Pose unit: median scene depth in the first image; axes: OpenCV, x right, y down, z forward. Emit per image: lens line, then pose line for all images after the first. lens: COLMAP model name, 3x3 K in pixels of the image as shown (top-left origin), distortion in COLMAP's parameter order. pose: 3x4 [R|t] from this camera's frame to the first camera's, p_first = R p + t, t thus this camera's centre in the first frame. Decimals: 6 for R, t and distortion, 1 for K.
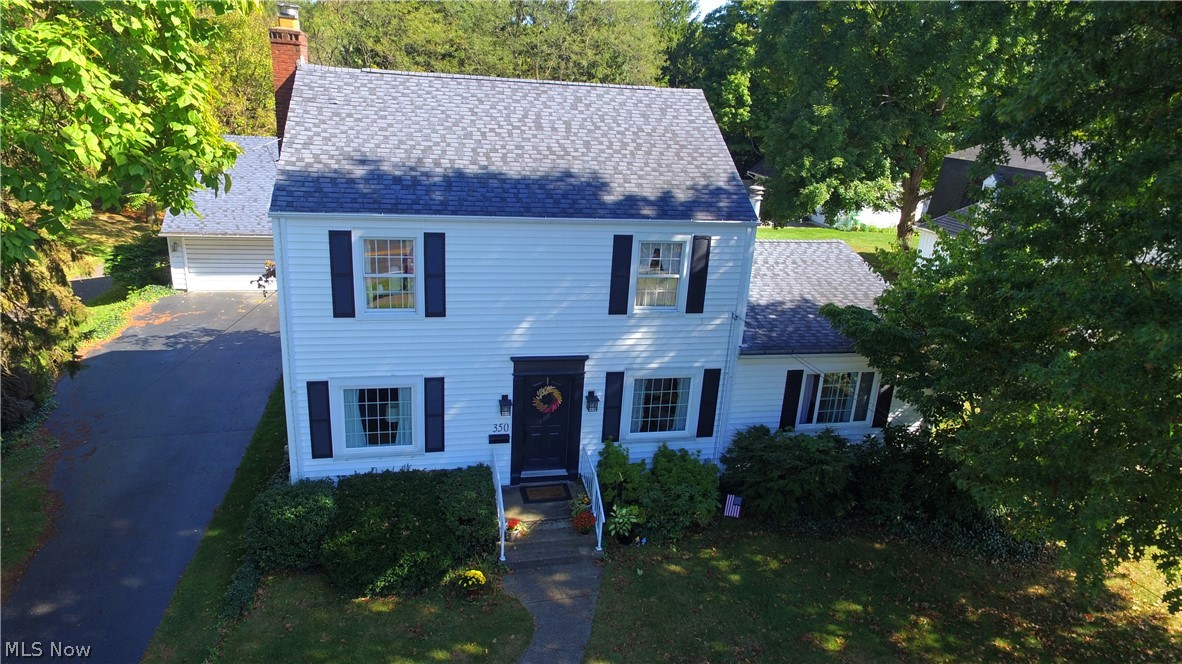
lens RADIAL K [[734.4, 0, 591.0], [0, 734.4, 332.0], [0, 0, 1]] dist [0.001031, 0.000254]
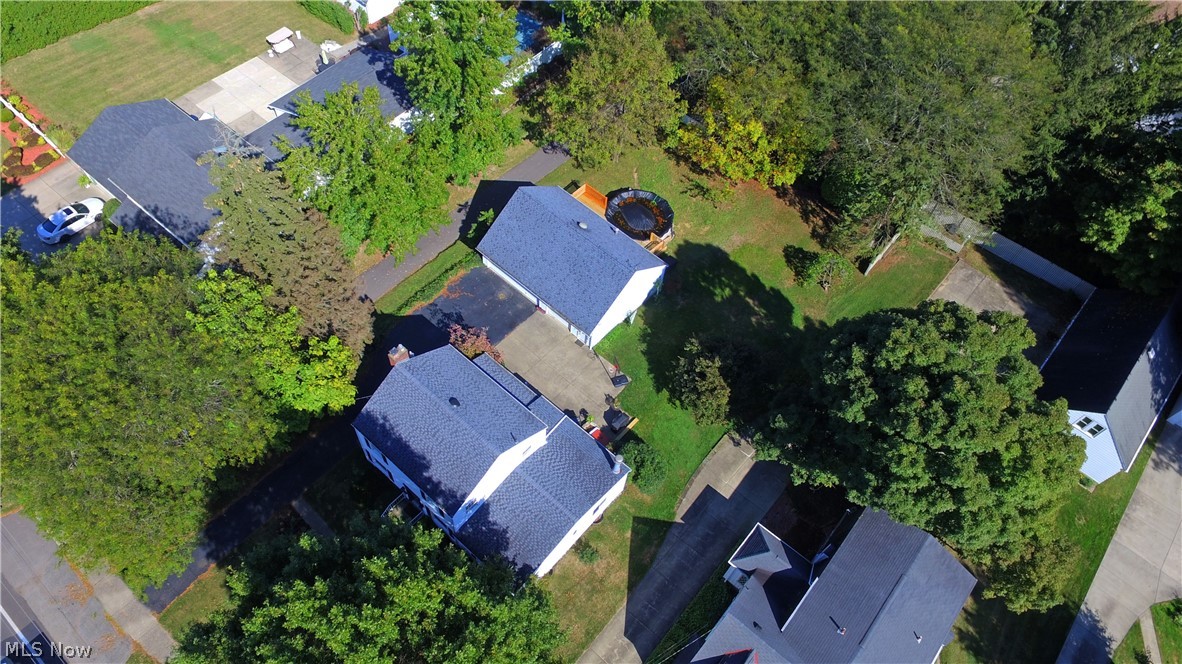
lens RADIAL K [[786.0, 0, 591.0], [0, 786.0, 332.0], [0, 0, 1]] dist [-0.000493, 0.000344]
pose [[0.588140, 0.659948, -0.467504, 1.517418], [-0.286060, 0.710435, 0.643002, -2.822211], [0.756479, -0.244441, 0.606620, -0.312255]]
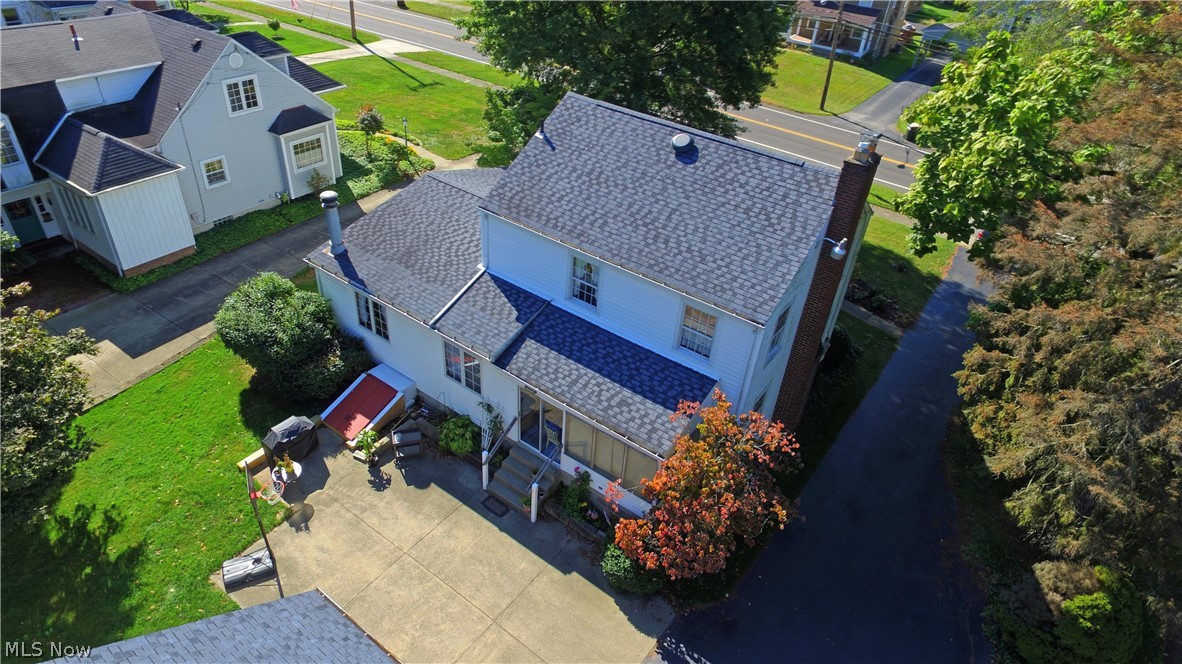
lens RADIAL K [[690.0, 0, 591.0], [0, 690.0, 332.0], [0, 0, 1]] dist [-0.003468, 0.000075]
pose [[-0.646365, -0.528035, 0.550810, -0.895899], [0.127064, 0.637306, 0.760063, -1.166032], [-0.752375, 0.561266, -0.344838, 1.909847]]
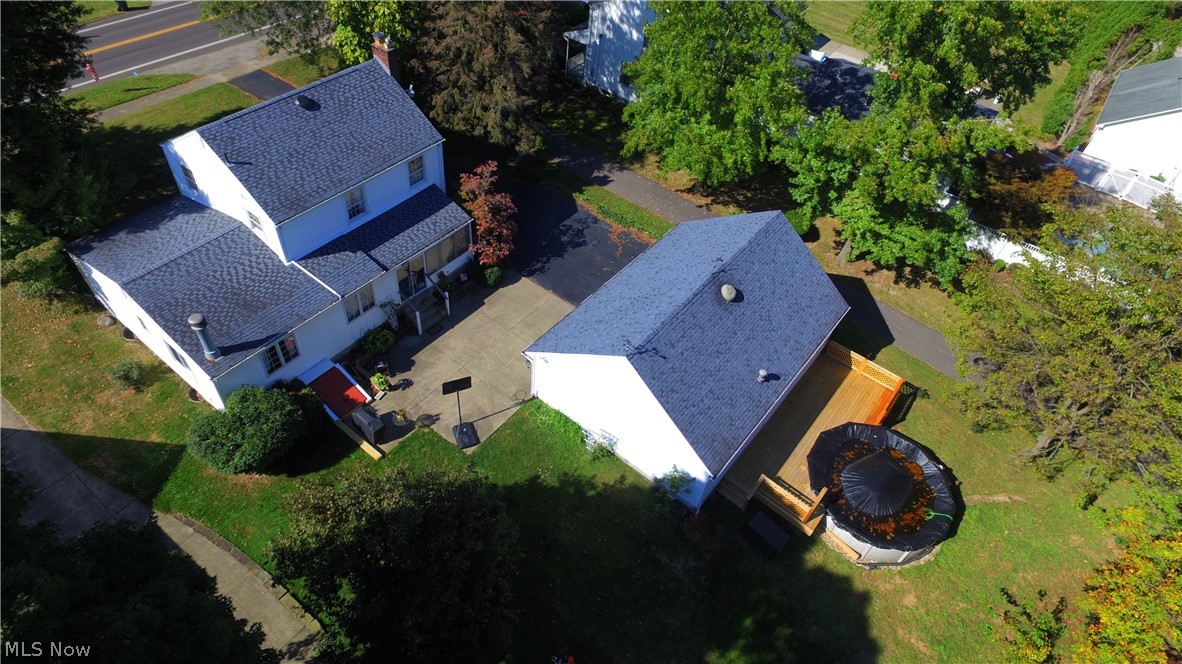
lens RADIAL K [[690.0, 0, 591.0], [0, 690.0, 332.0], [0, 0, 1]] dist [-0.003468, 0.000075]
pose [[-0.766157, 0.371530, -0.524375, 0.531083], [-0.313870, 0.495692, 0.809799, -1.925237], [0.560793, 0.785019, -0.263166, 2.642219]]
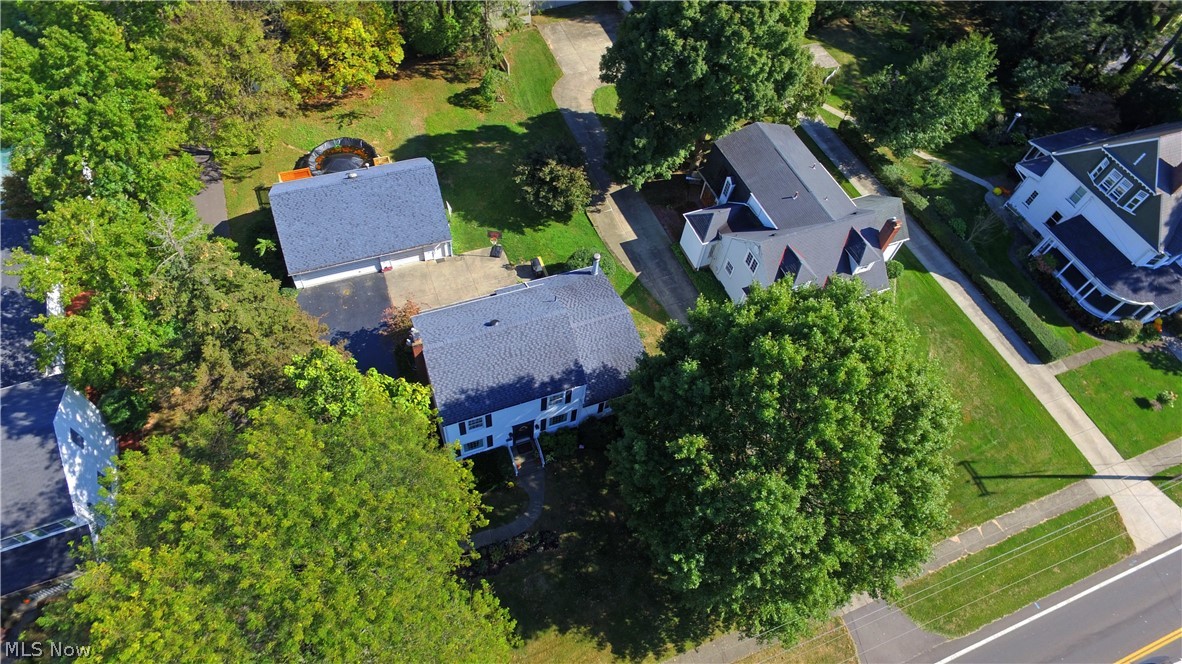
lens RADIAL K [[690.0, 0, 591.0], [0, 690.0, 332.0], [0, 0, 1]] dist [-0.003468, 0.000075]
pose [[0.988402, -0.108166, 0.106590, -0.041682], [0.021145, 0.793088, 0.608740, -2.053903], [-0.150380, -0.599426, 0.786177, -1.142493]]
